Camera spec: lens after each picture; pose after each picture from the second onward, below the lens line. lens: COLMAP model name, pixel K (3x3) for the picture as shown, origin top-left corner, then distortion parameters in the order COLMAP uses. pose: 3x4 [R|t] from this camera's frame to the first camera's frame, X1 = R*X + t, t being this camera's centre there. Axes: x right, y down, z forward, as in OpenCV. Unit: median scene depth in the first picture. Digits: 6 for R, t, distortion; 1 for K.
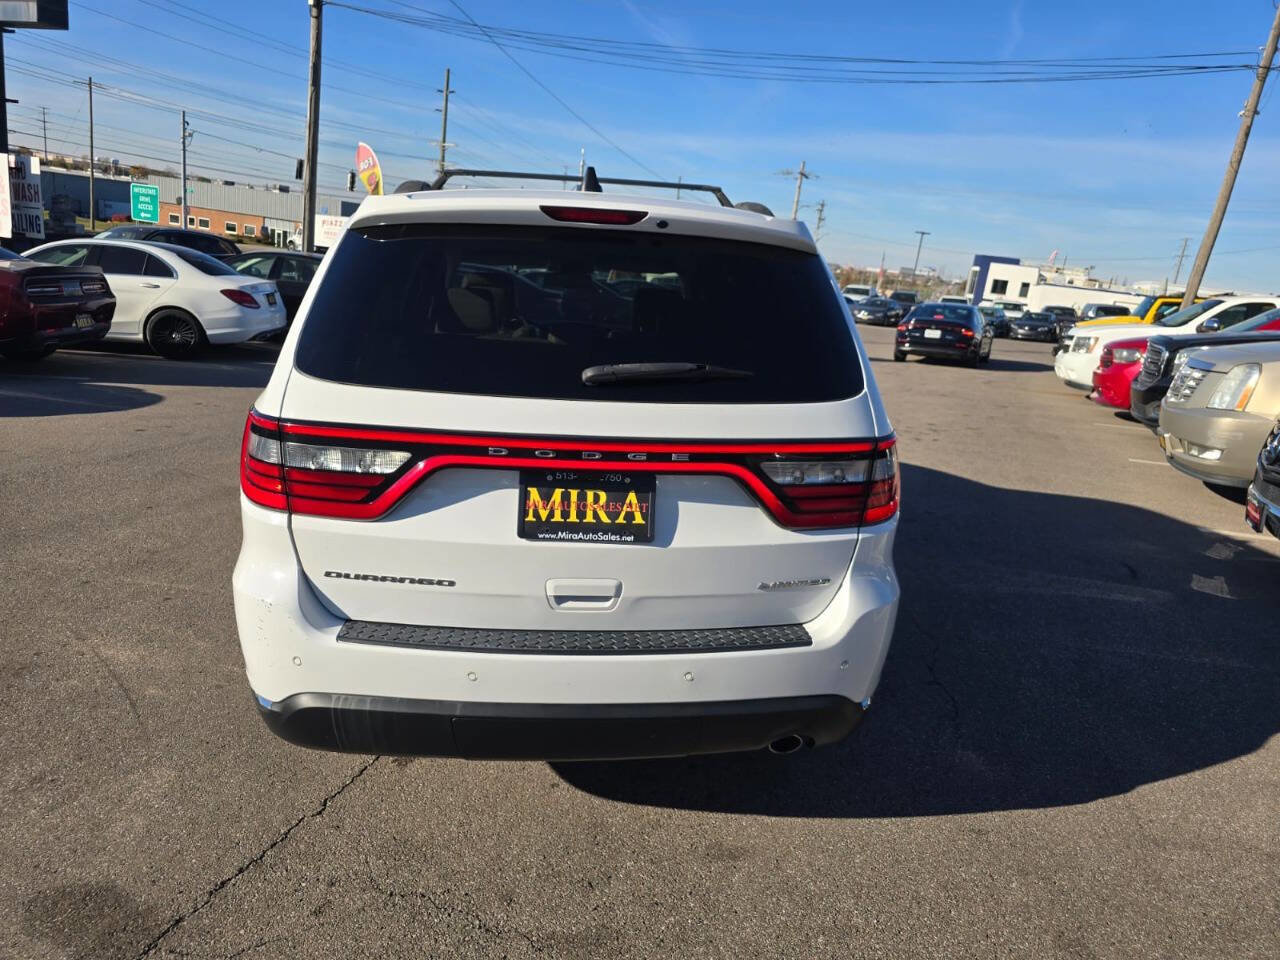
lens RADIAL K [[918.0, 0, 678.5], [0, 918.0, 476.9], [0, 0, 1]] dist [0.050211, -0.039830]
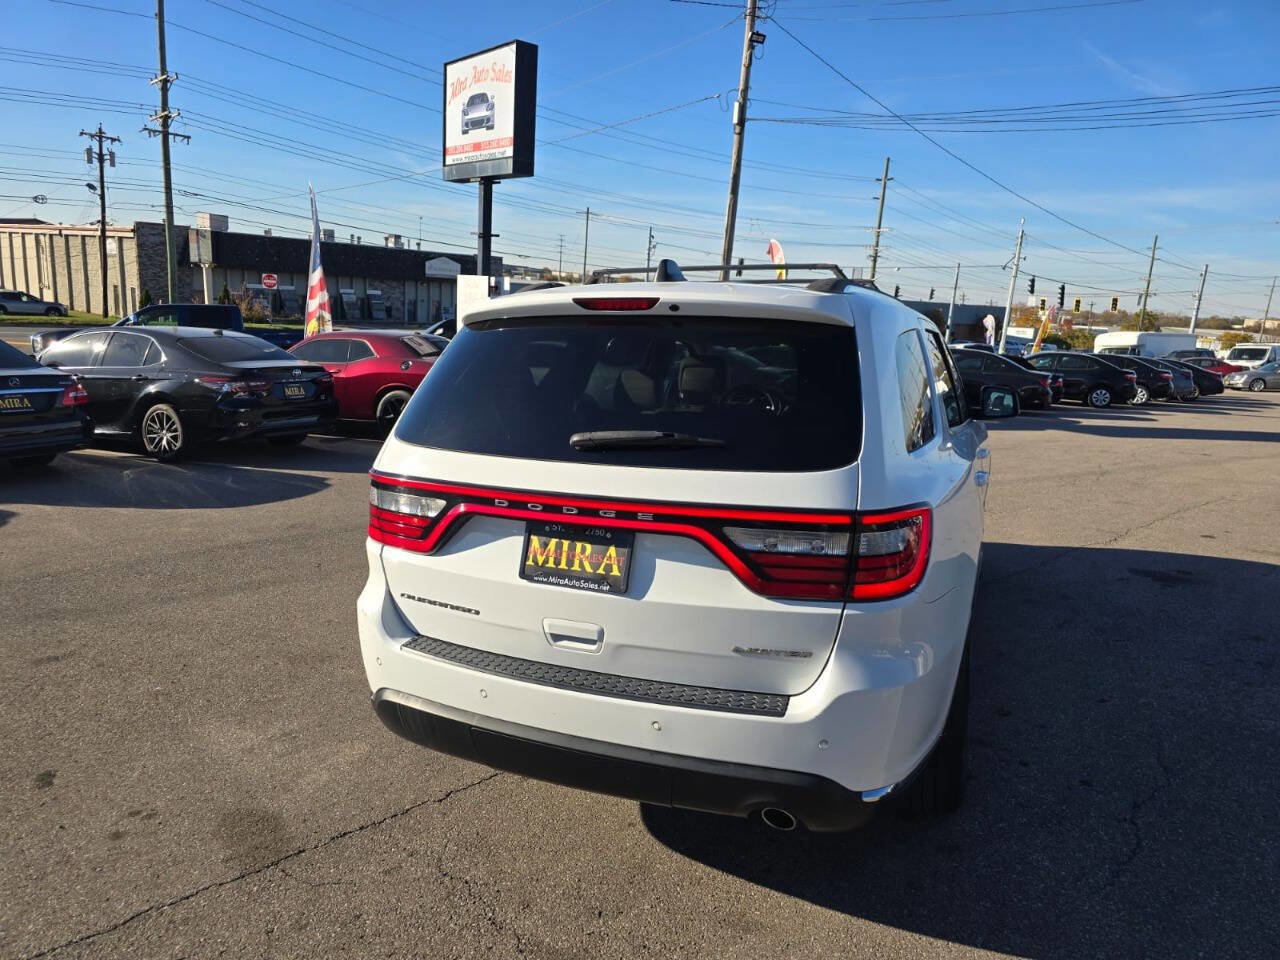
lens RADIAL K [[926.9, 0, 640.0], [0, 926.9, 480.0], [0, 0, 1]] dist [0.059719, -0.054189]
pose [[0.872054, 0.033830, -0.488239, 0.509402], [-0.074503, 0.995157, -0.064117, 0.005725], [0.483706, 0.092289, 0.870351, 0.031808]]
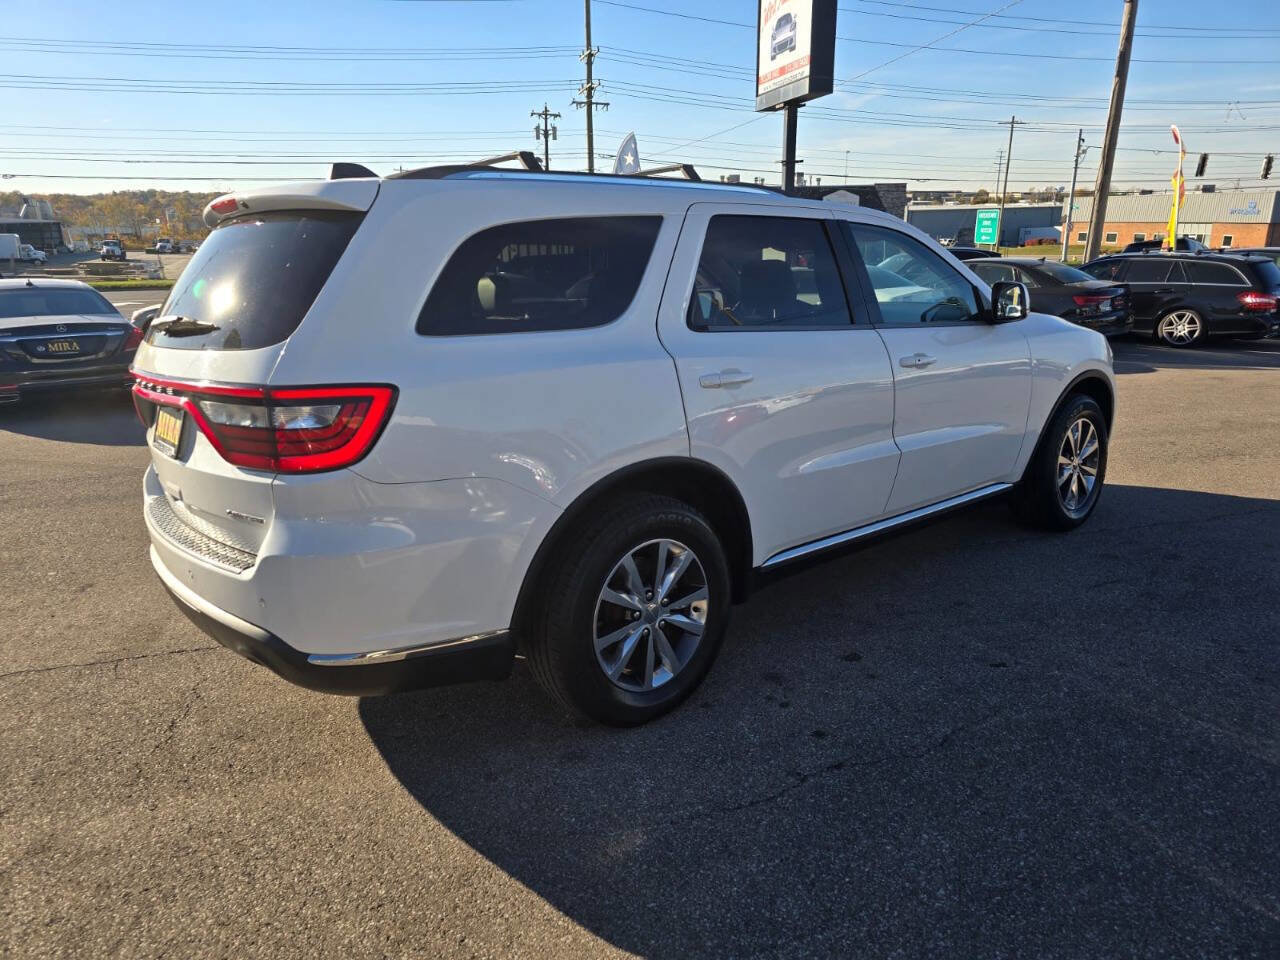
lens RADIAL K [[926.9, 0, 640.0], [0, 926.9, 480.0], [0, 0, 1]] dist [0.059719, -0.054189]
pose [[0.533776, 0.100917, -0.839582, 1.391660], [-0.116691, 0.992145, 0.045067, -0.035751], [0.837536, 0.073916, 0.541360, 0.845428]]
